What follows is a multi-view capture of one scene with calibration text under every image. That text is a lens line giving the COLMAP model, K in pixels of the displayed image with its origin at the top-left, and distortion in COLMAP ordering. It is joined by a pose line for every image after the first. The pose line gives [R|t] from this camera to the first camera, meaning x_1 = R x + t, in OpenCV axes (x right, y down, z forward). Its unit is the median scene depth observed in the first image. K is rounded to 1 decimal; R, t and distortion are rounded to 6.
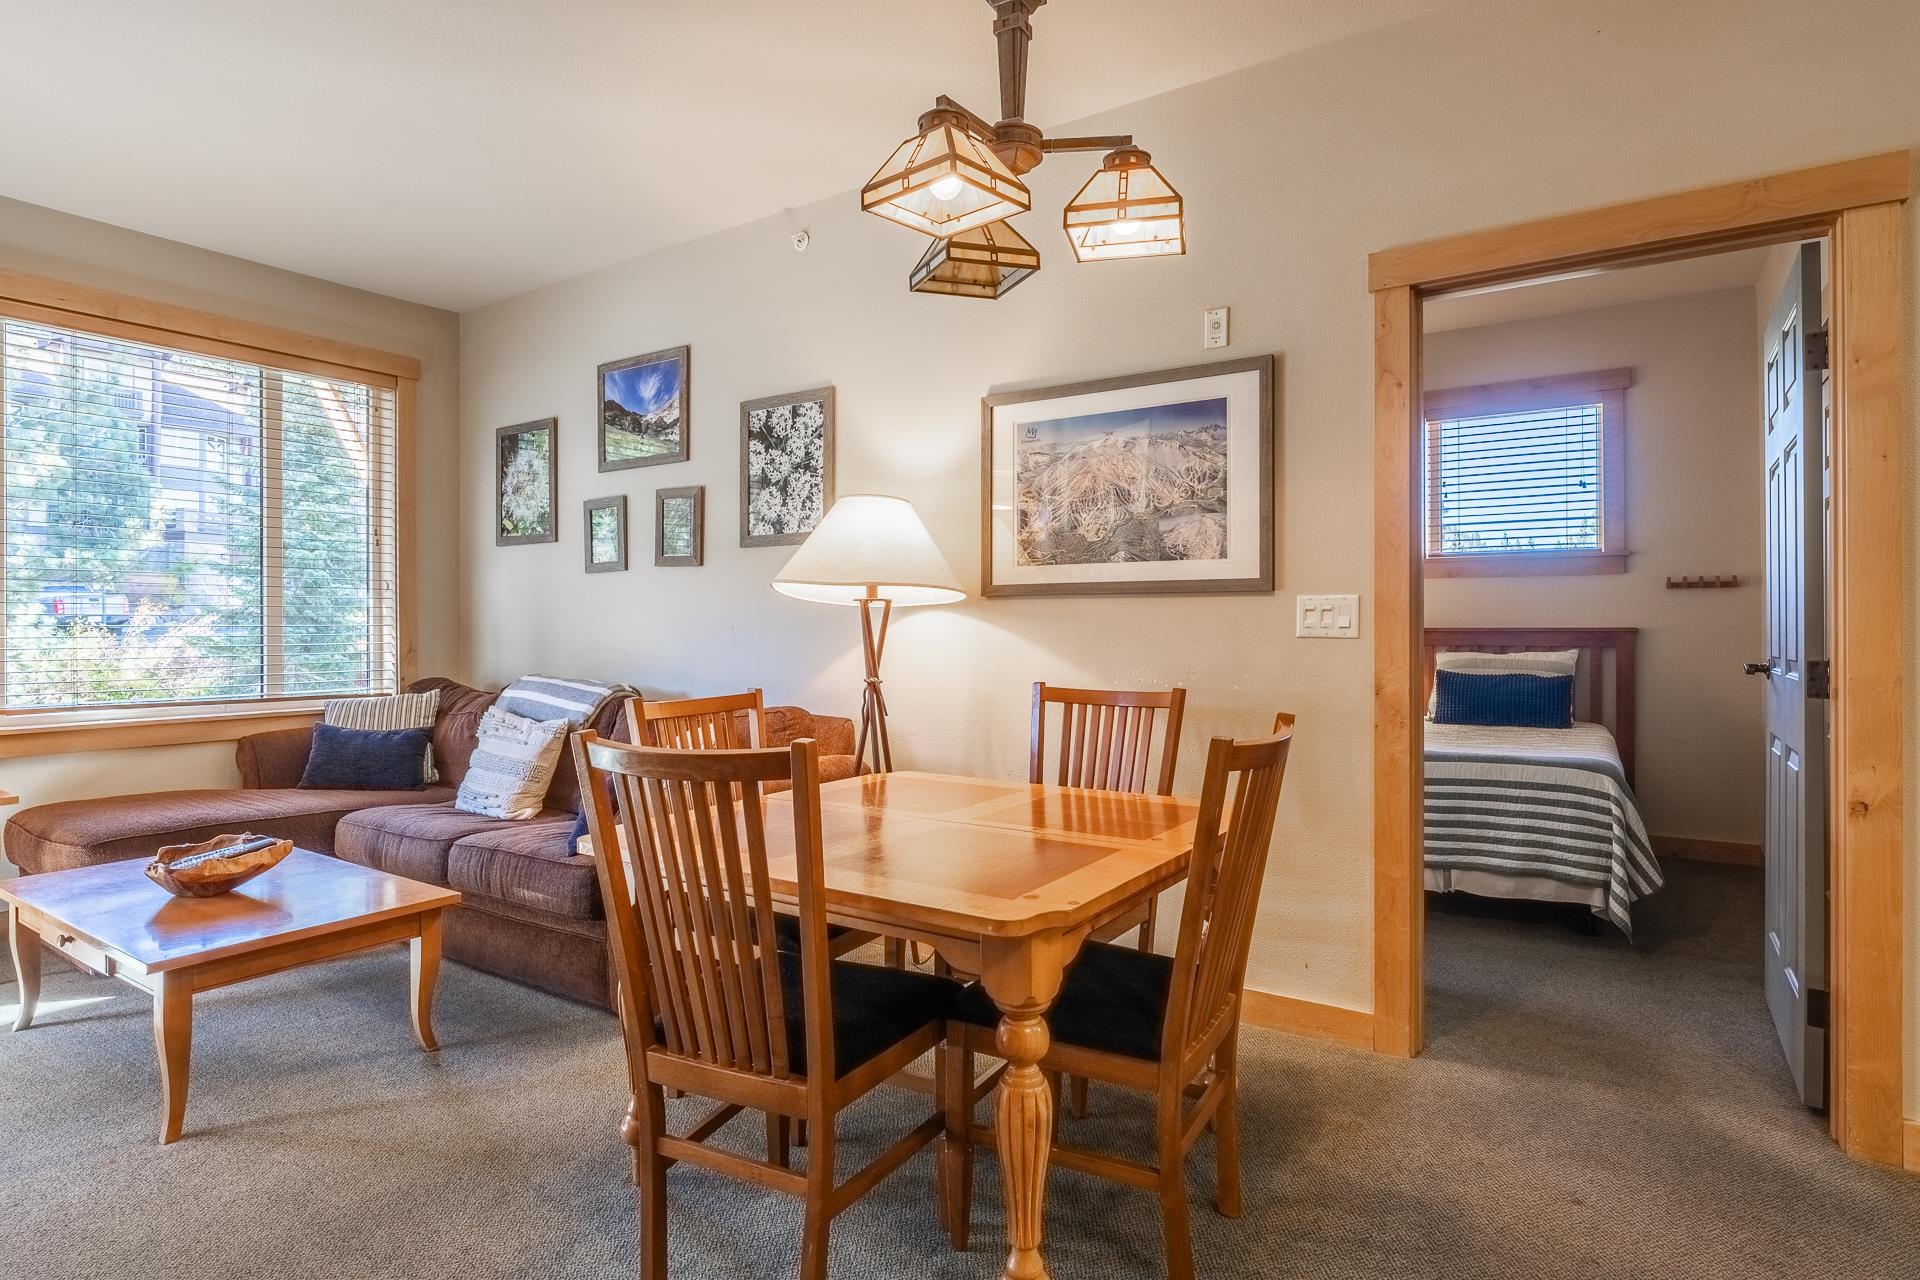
lens RADIAL K [[1006.8, 0, 960.0], [0, 1006.8, 640.0], [0, 0, 1]] dist [-0.002126, -0.000063]
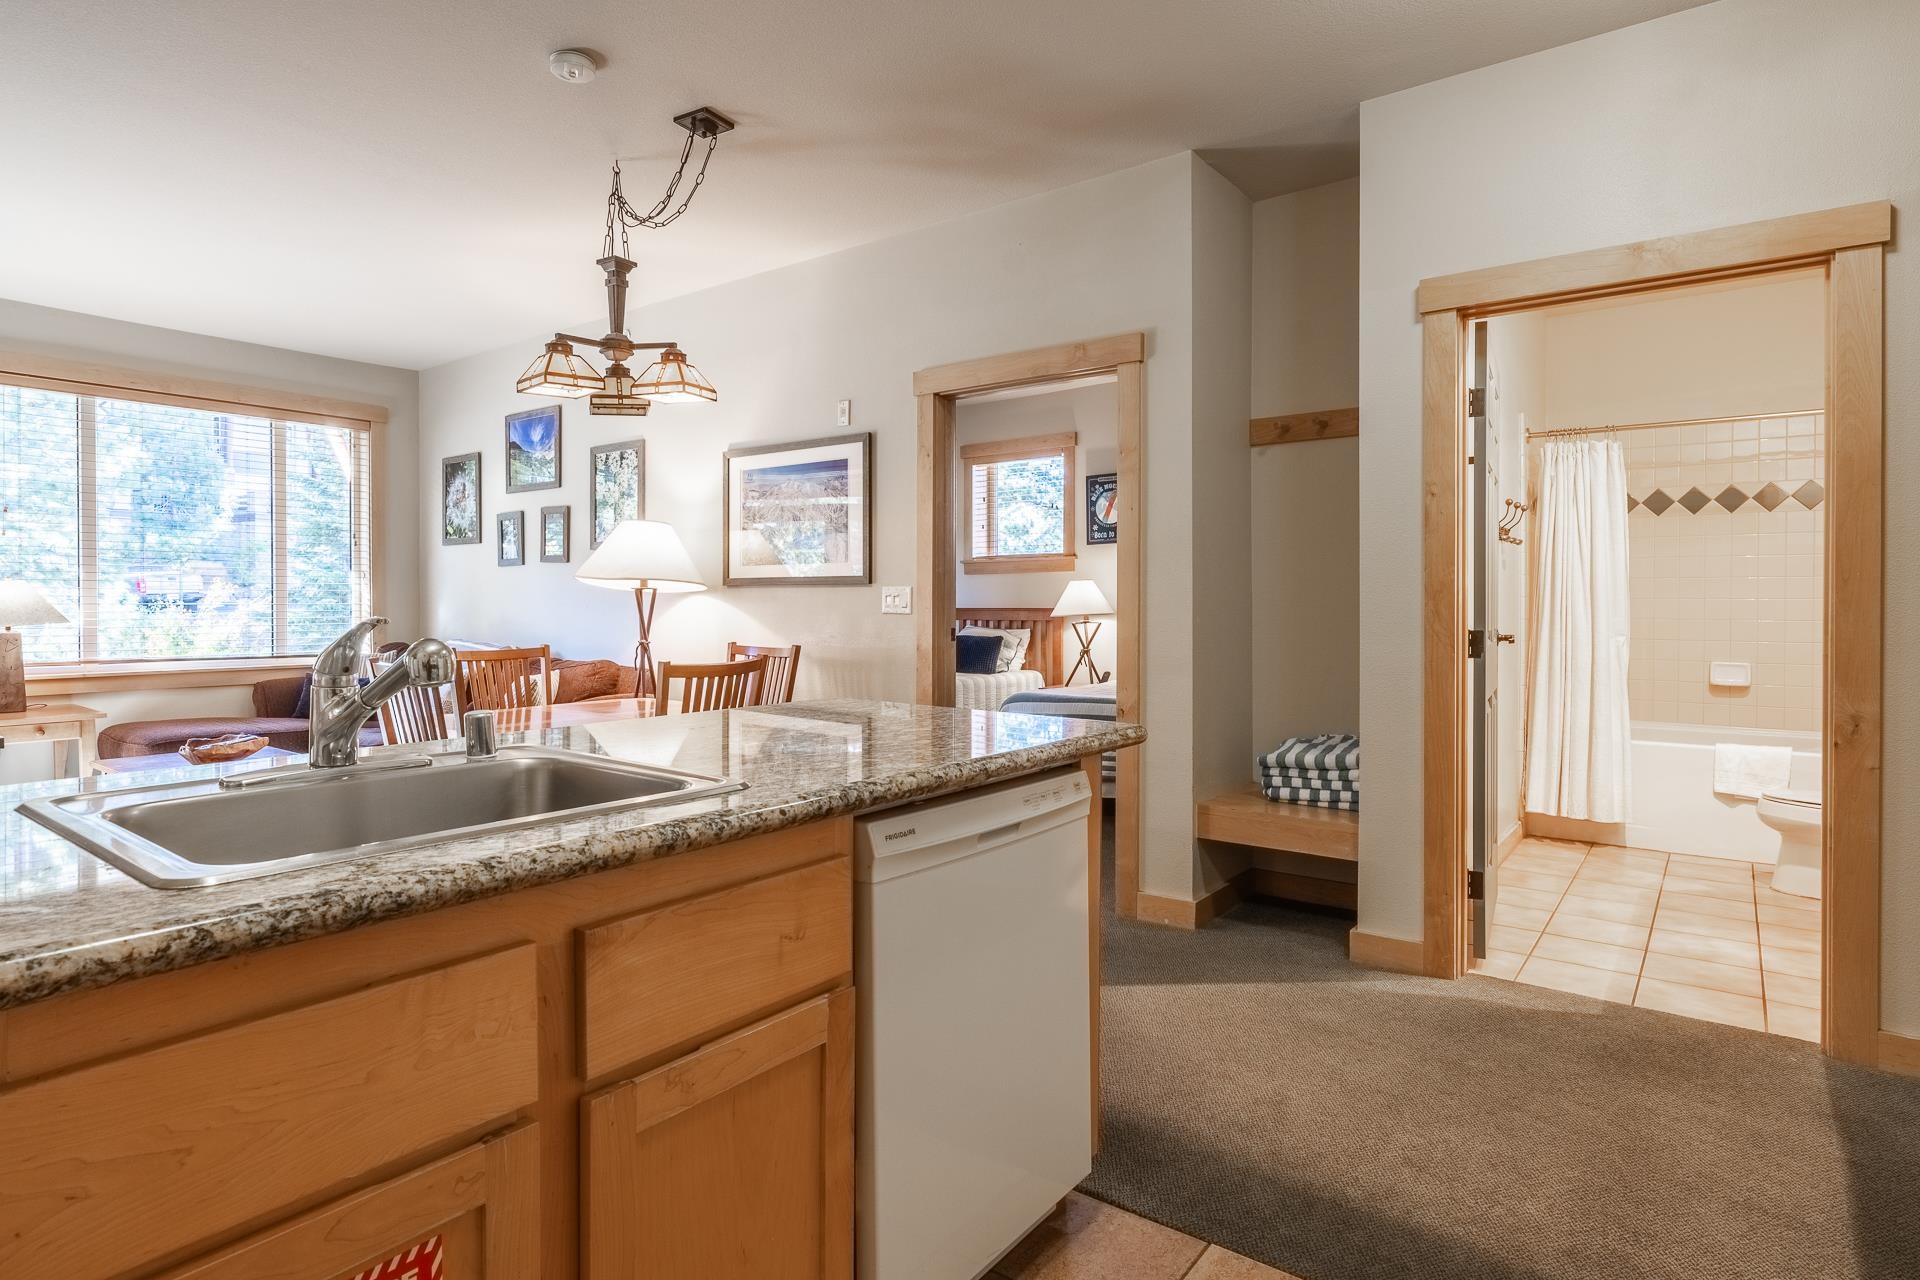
lens RADIAL K [[1017.5, 0, 954.2], [0, 1017.5, 627.5], [0, 0, 1]] dist [0.001416, 0.000393]
pose [[0.998249, 0.003178, -0.059058, 0.357088], [-0.002611, 0.999950, 0.009667, 0.002373], [0.059086, -0.009496, 0.998208, -0.380557]]
